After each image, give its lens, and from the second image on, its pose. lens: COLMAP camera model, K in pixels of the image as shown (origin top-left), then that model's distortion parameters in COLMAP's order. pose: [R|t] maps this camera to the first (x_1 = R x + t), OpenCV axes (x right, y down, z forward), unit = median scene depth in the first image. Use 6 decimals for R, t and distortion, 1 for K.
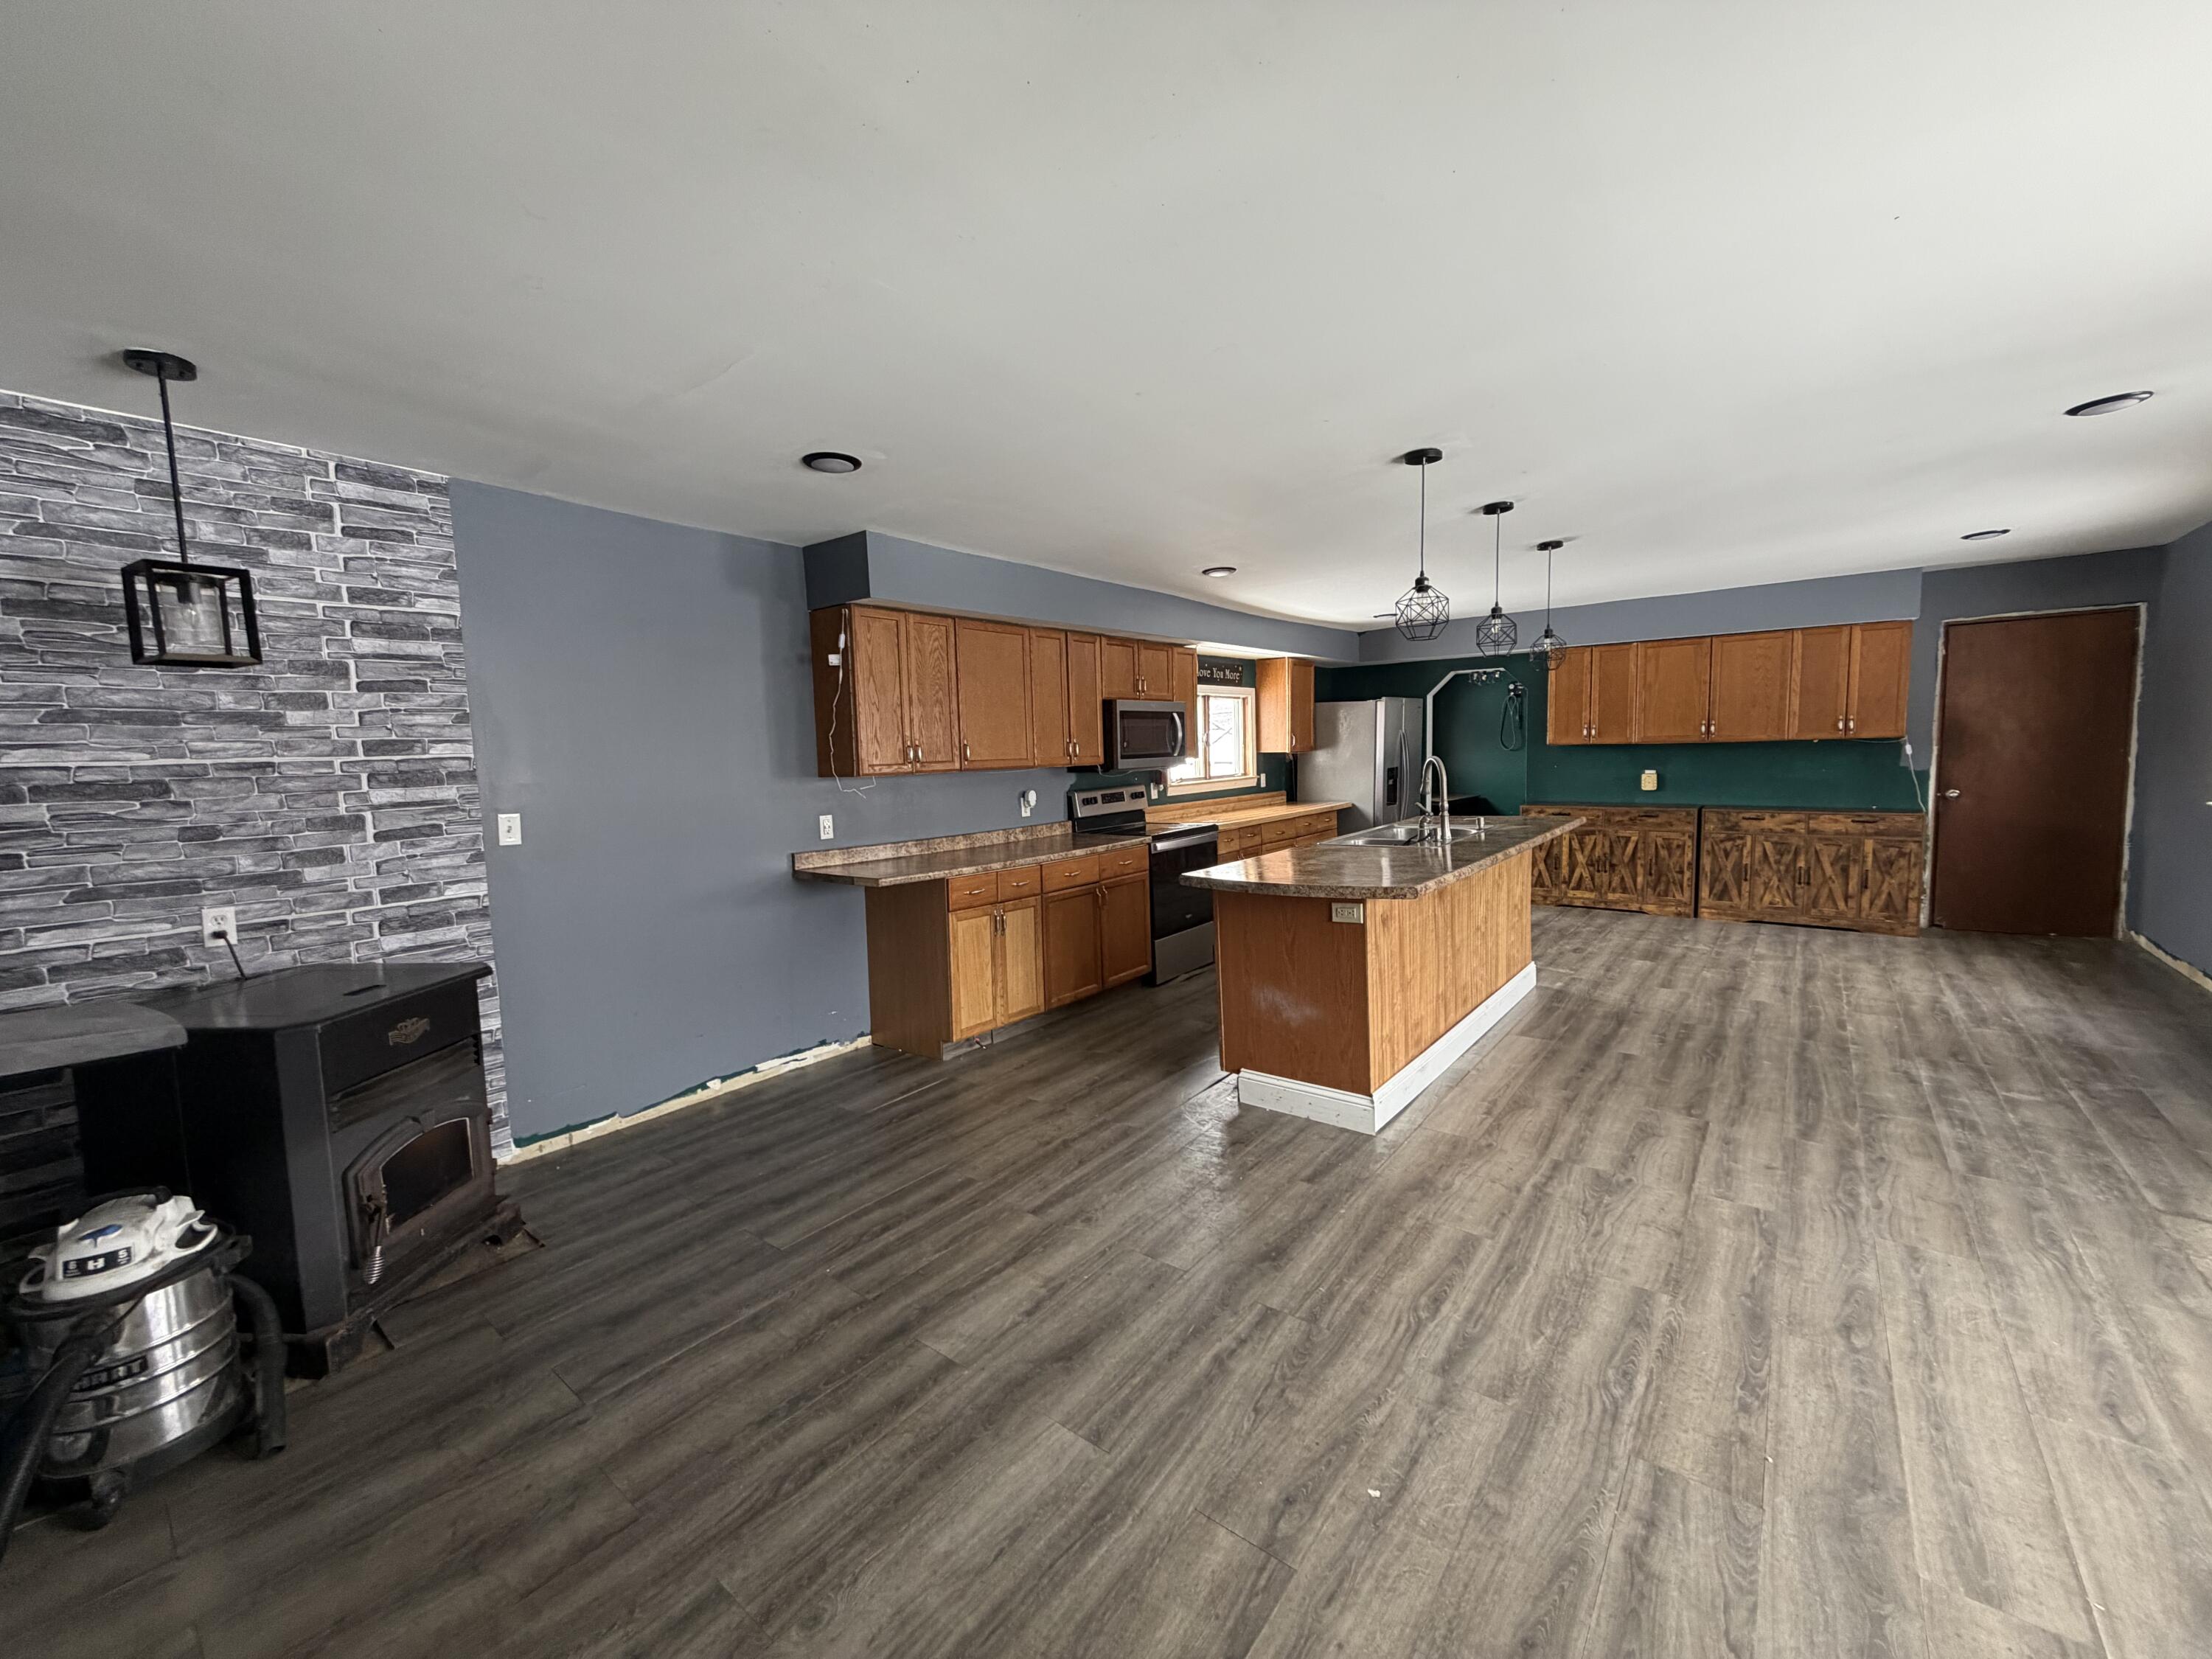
lens RADIAL K [[874.9, 0, 1106.0], [0, 874.9, 829.5], [0, 0, 1]] dist [-0.001935, 0.000208]
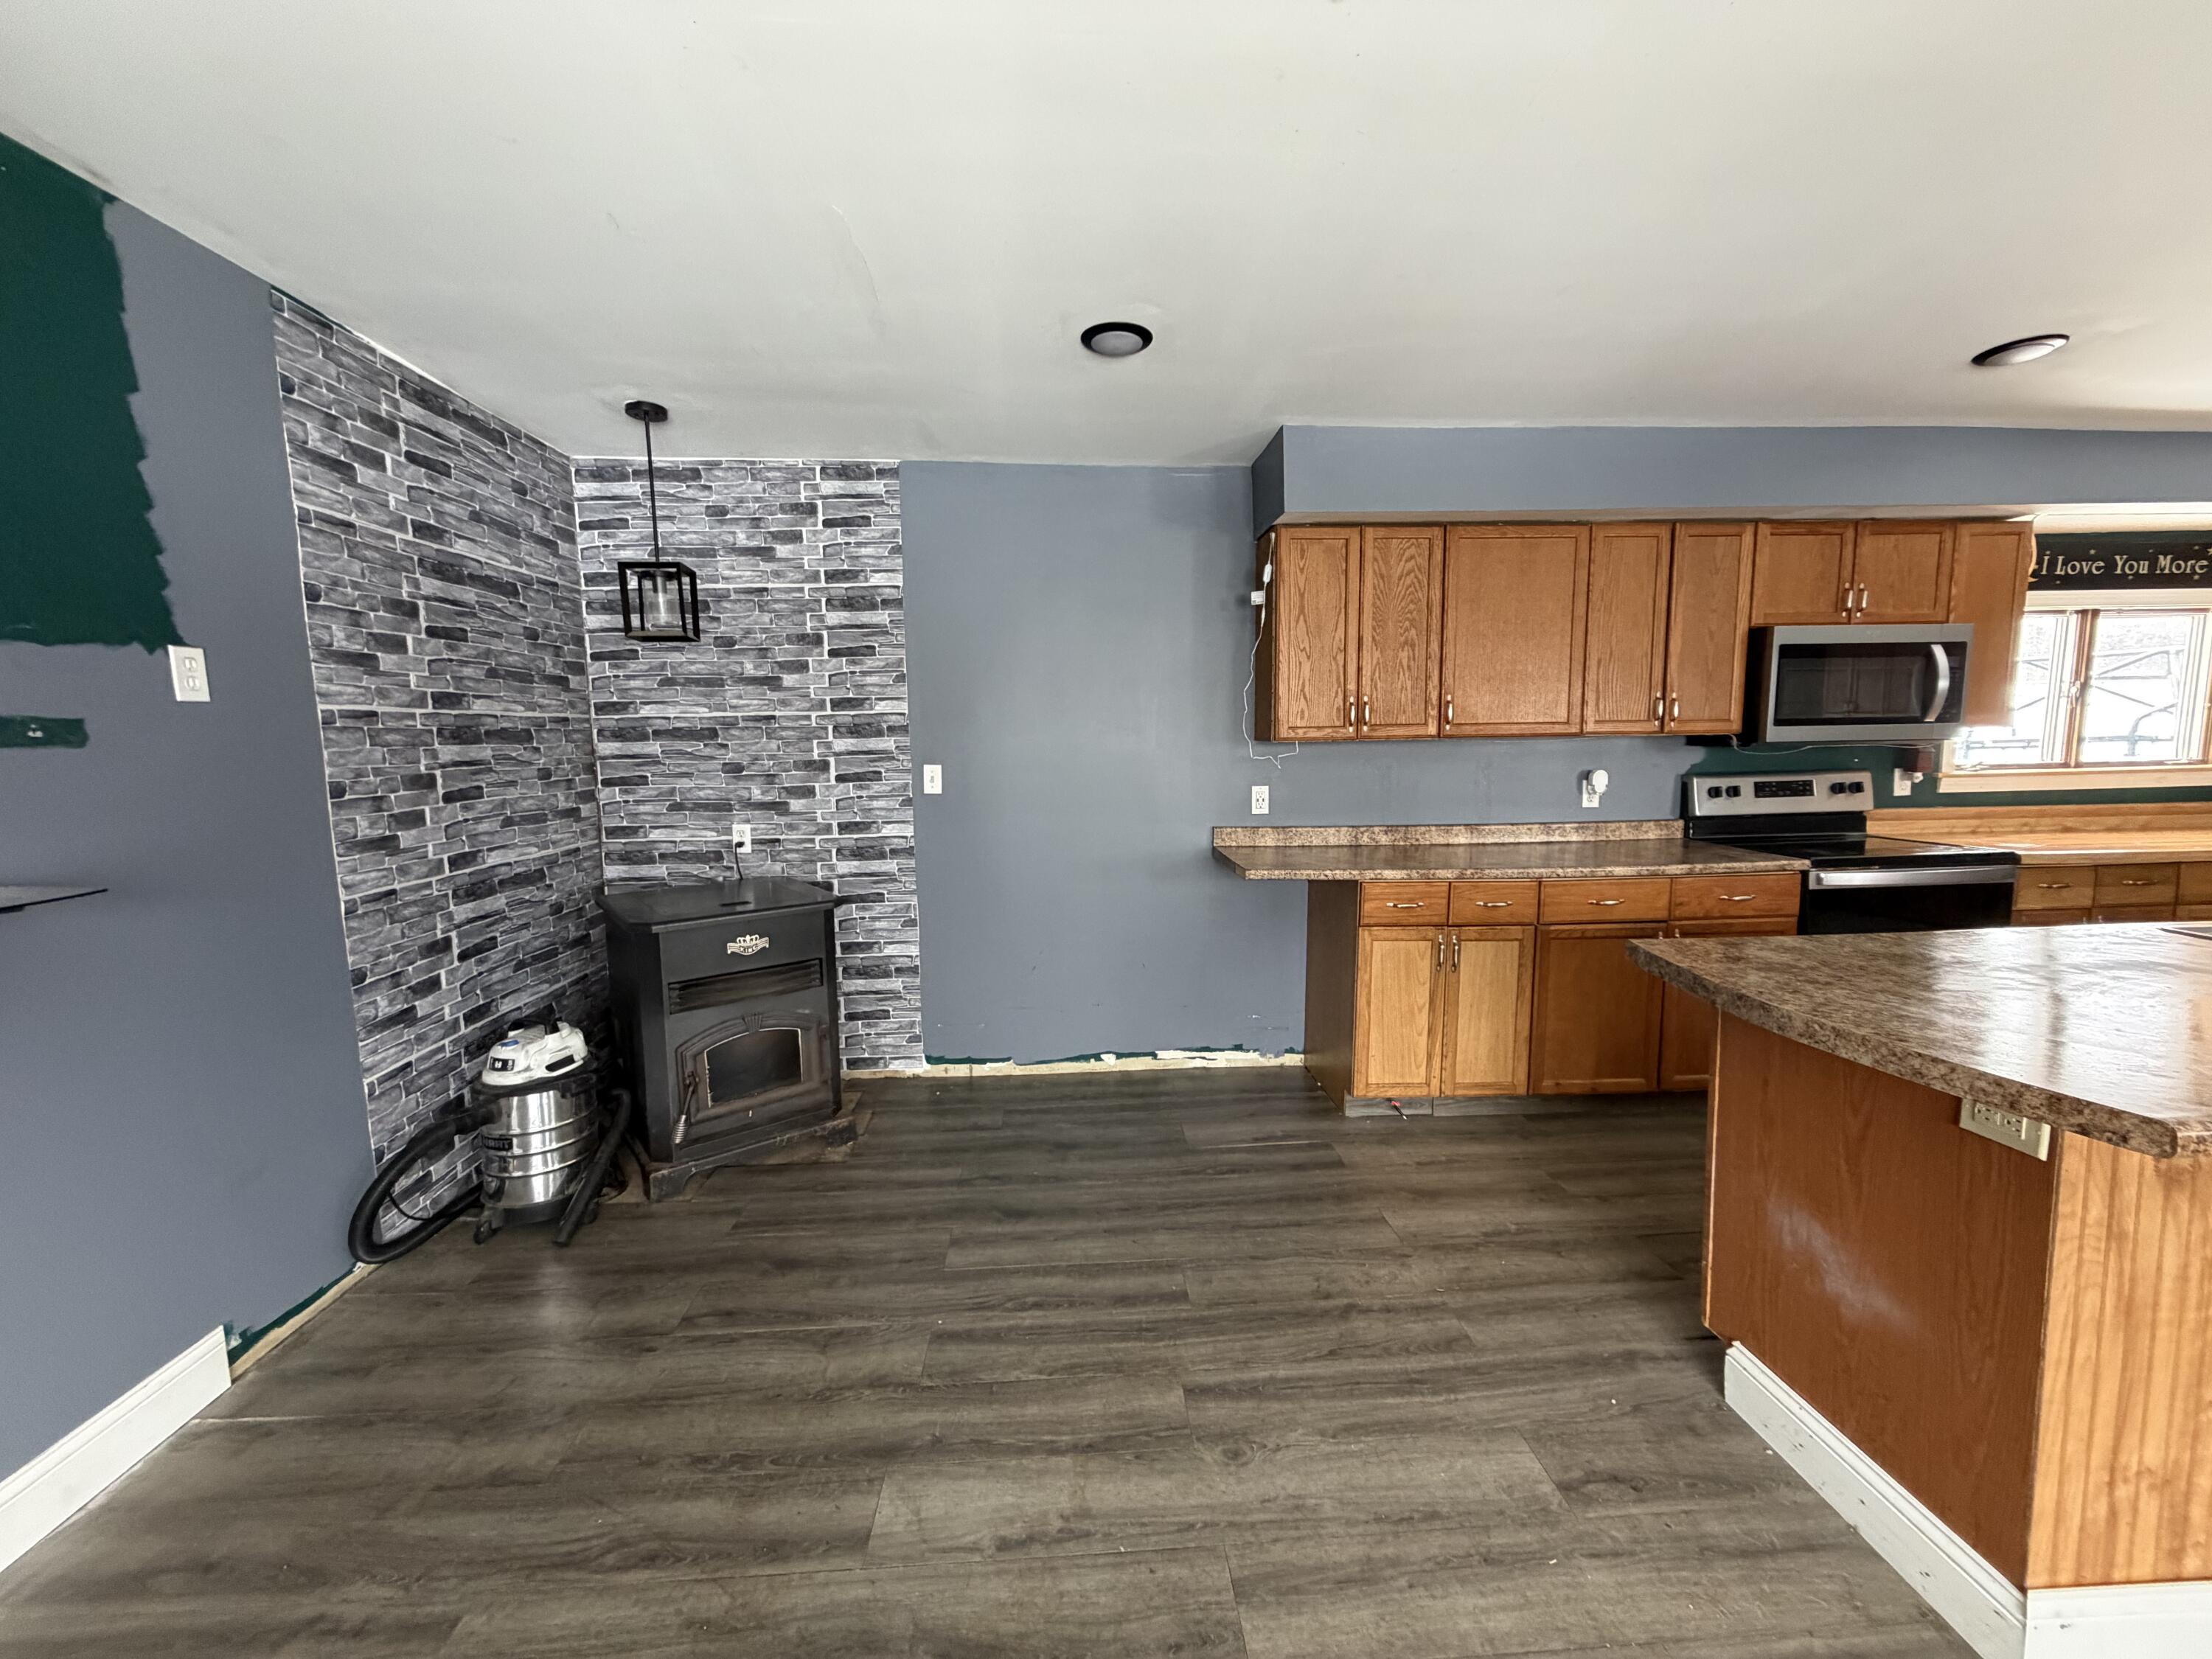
lens RADIAL K [[879.6, 0, 1106.0], [0, 879.6, 829.5], [0, 0, 1]] dist [-0.000193, -0.000095]
pose [[0.659448, 0.103947, -0.744529, 0.260707], [-0.072933, 0.994569, 0.074257, -0.031709], [0.748204, 0.005332, 0.663447, 0.385884]]
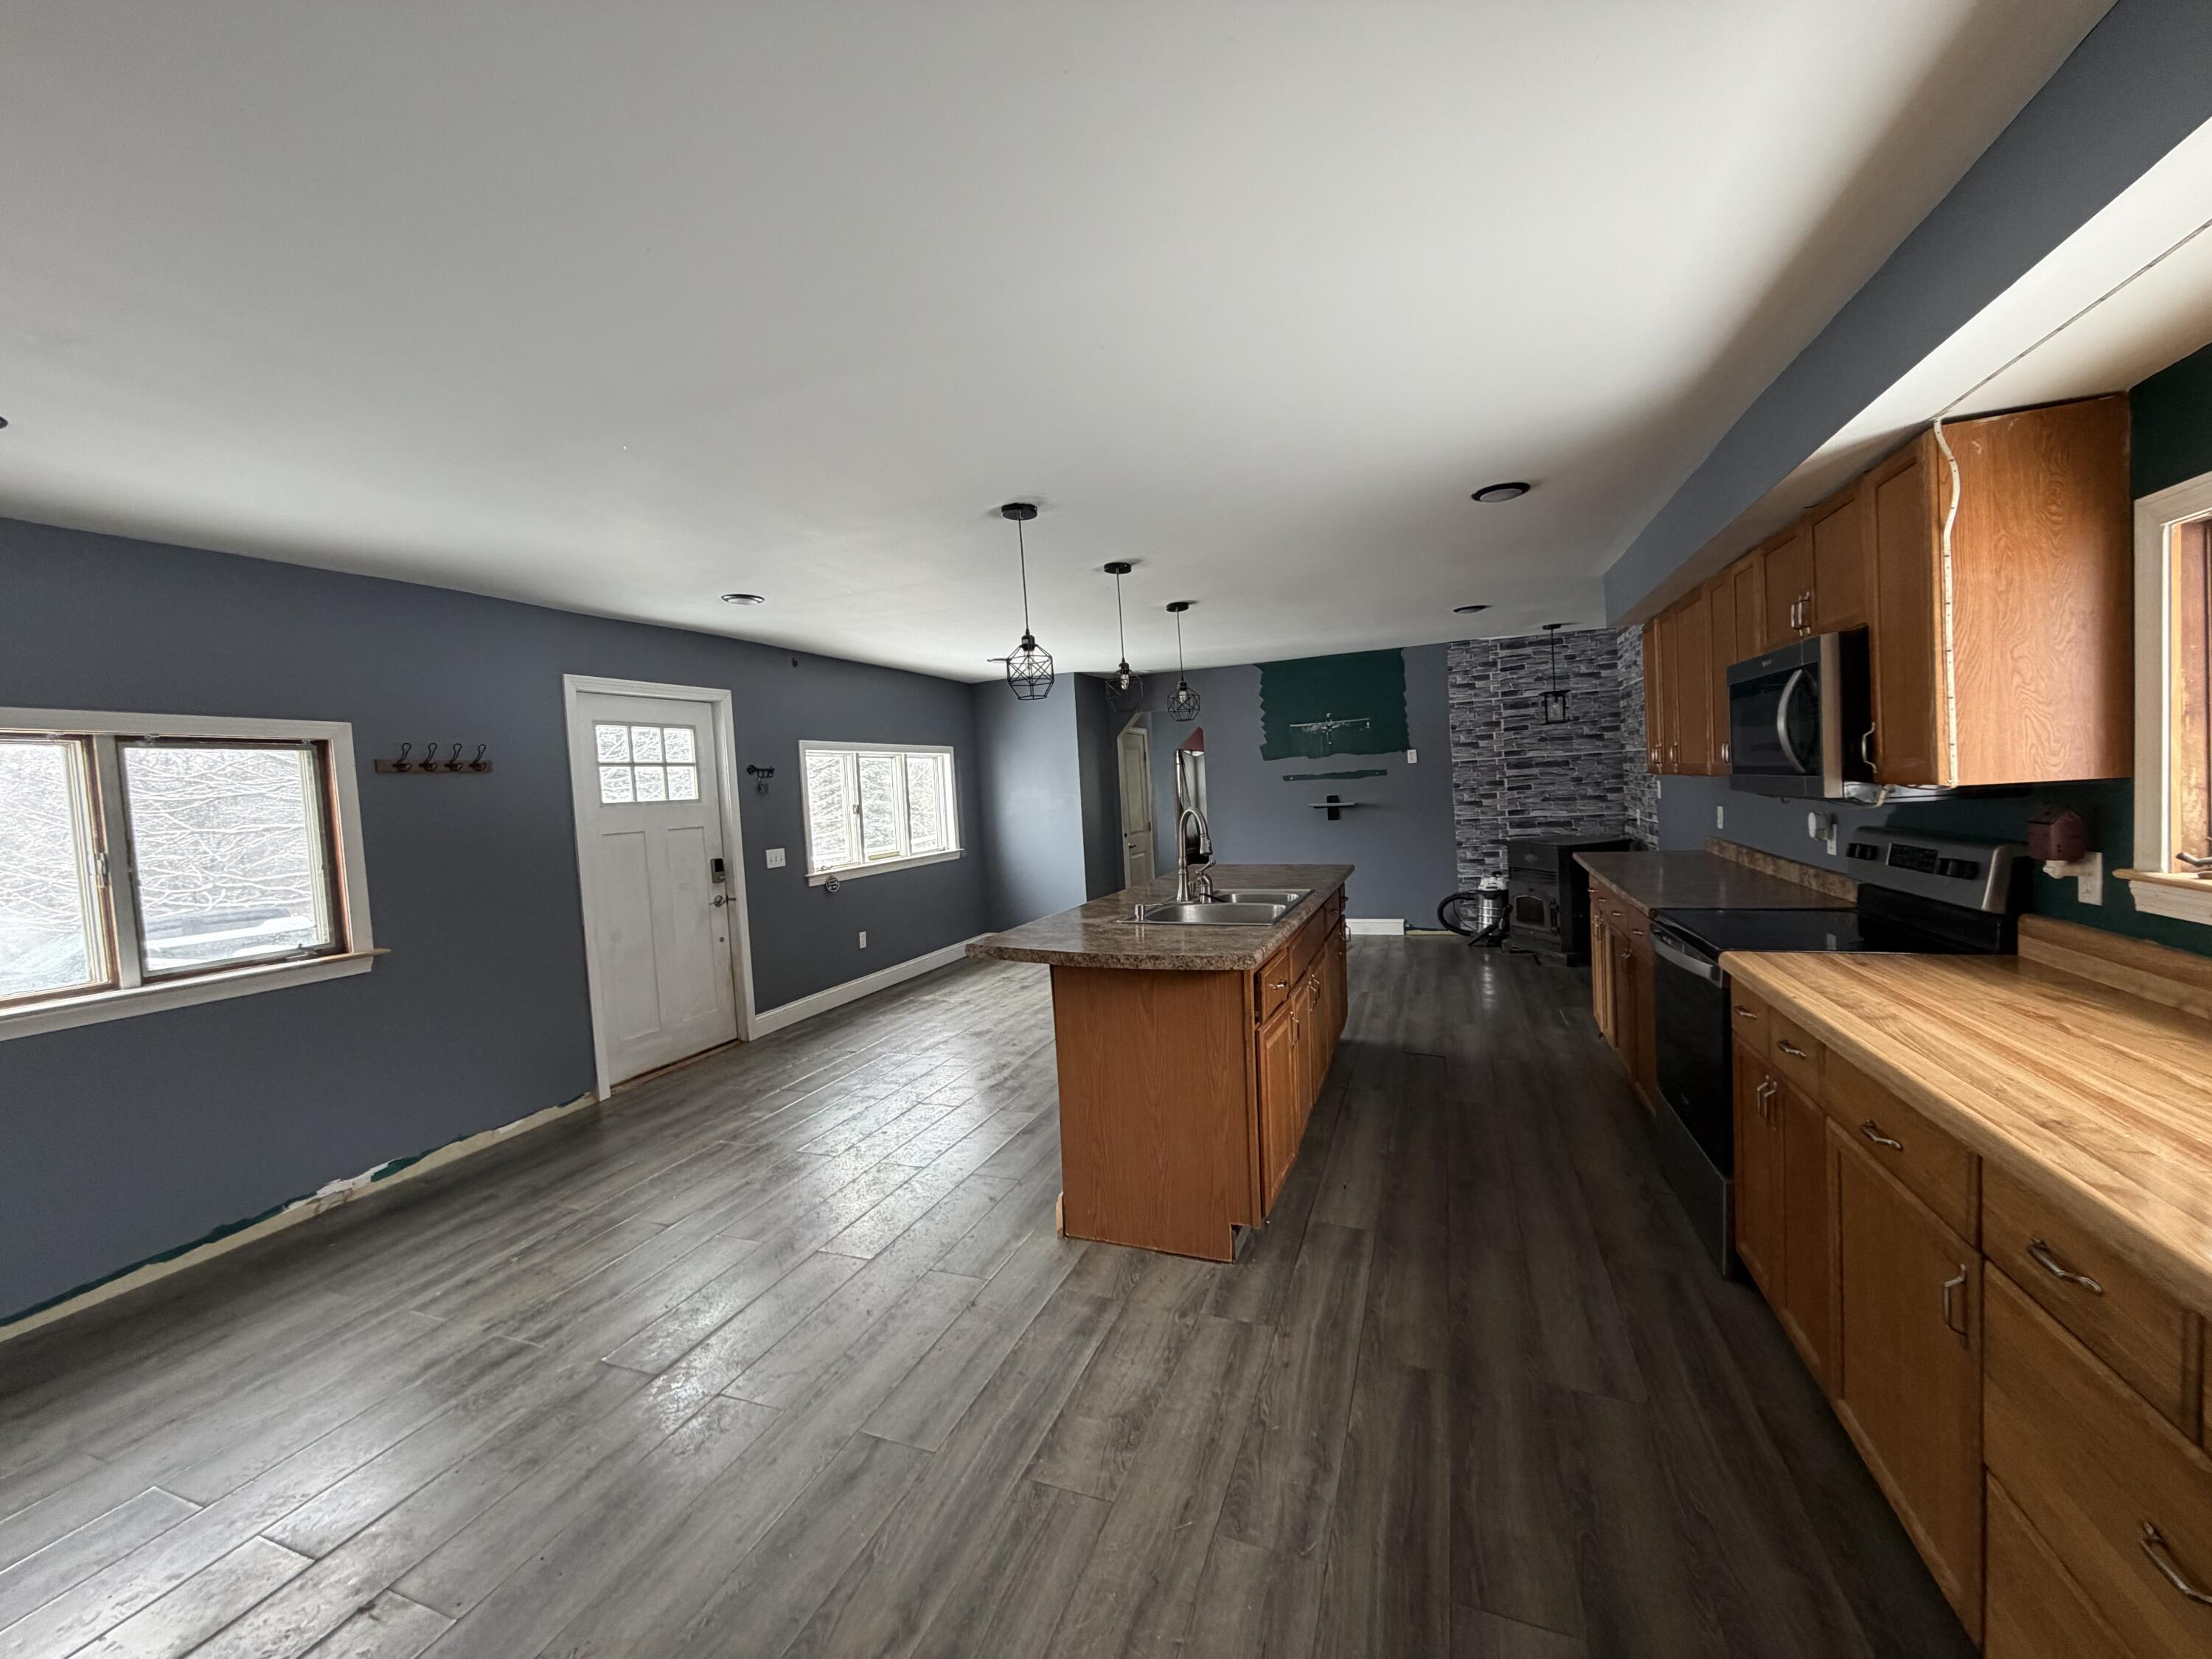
lens RADIAL K [[879.6, 0, 1106.0], [0, 879.6, 829.5], [0, 0, 1]] dist [-0.000193, -0.000095]
pose [[-0.948918, 0.104898, -0.297577, 0.845703], [0.063123, 0.987166, 0.146696, -0.229363], [0.309145, 0.120418, -0.943360, 2.121408]]
